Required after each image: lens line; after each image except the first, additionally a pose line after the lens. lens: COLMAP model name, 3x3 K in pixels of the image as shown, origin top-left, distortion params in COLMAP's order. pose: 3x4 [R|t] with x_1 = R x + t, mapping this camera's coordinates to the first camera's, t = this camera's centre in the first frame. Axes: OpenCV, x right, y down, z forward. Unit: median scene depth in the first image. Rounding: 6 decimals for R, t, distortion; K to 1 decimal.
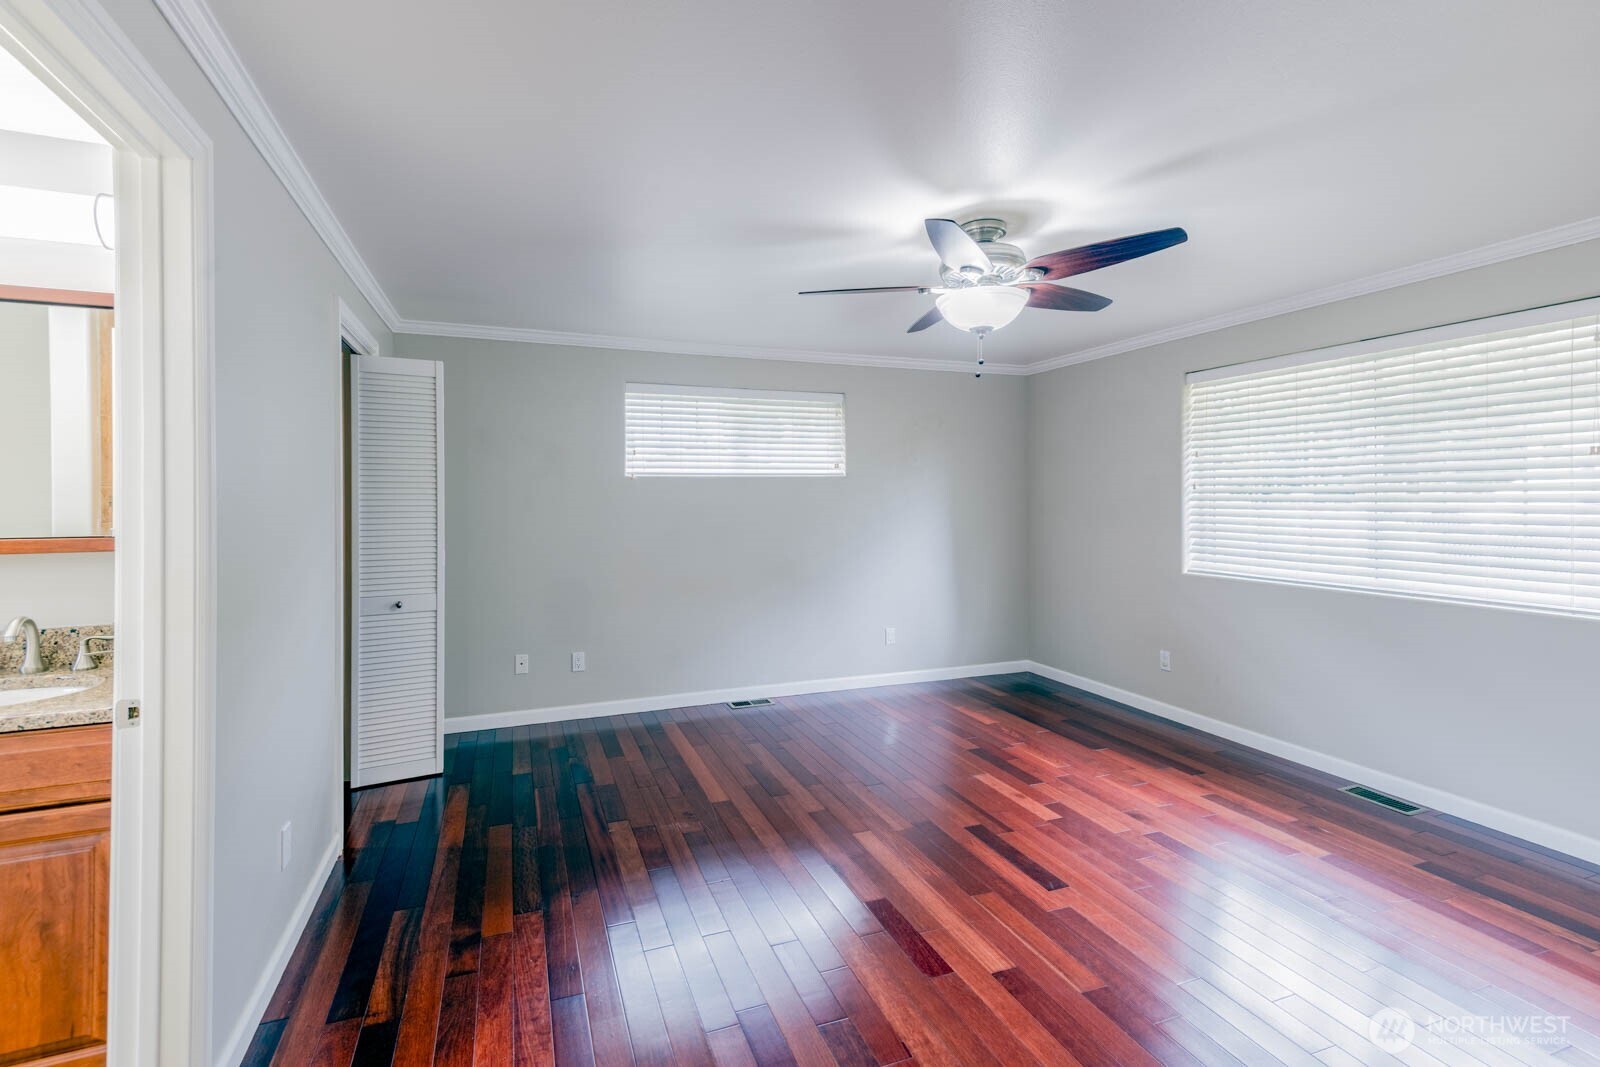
lens RADIAL K [[781.3, 0, 805.3], [0, 781.3, 491.2], [0, 0, 1]] dist [0.068639, -0.000157]
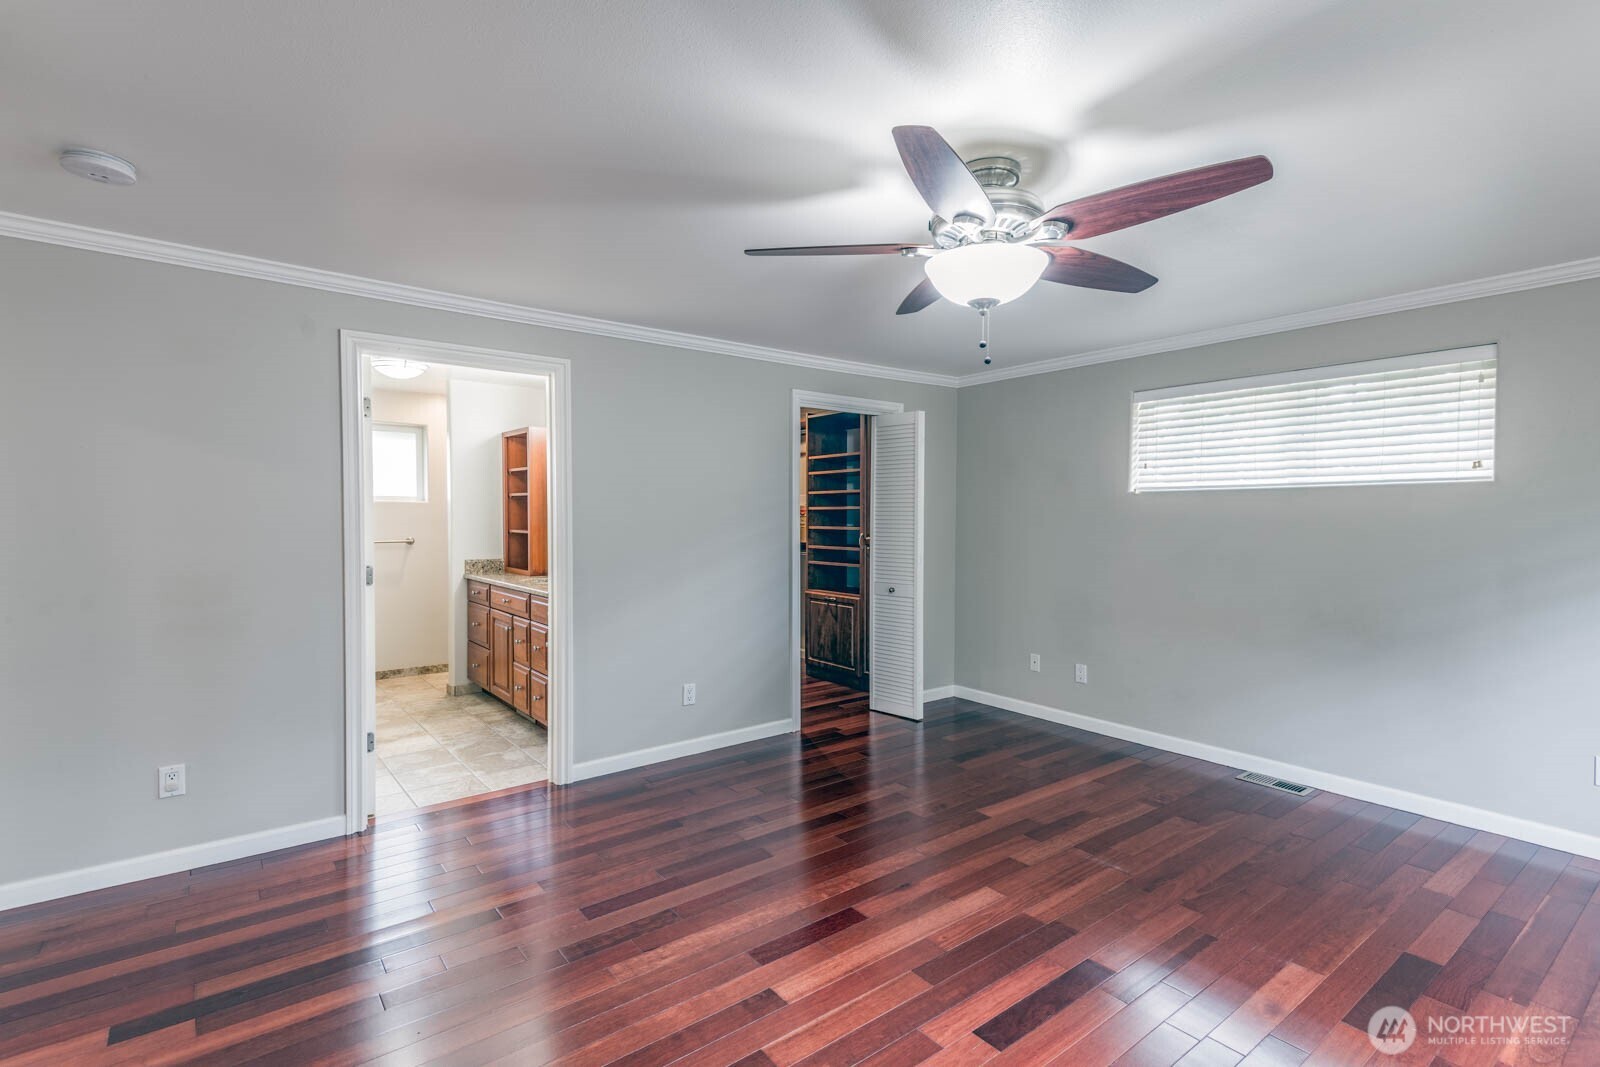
lens RADIAL K [[744.5, 0, 800.0], [0, 744.5, 533.5], [0, 0, 1]] dist [0.039031, -0.000098]
pose [[0.285365, 0.028872, -0.957984, 0.679839], [0.000535, 0.999541, 0.030284, 0.004465], [0.958419, -0.009155, 0.285219, 0.467829]]
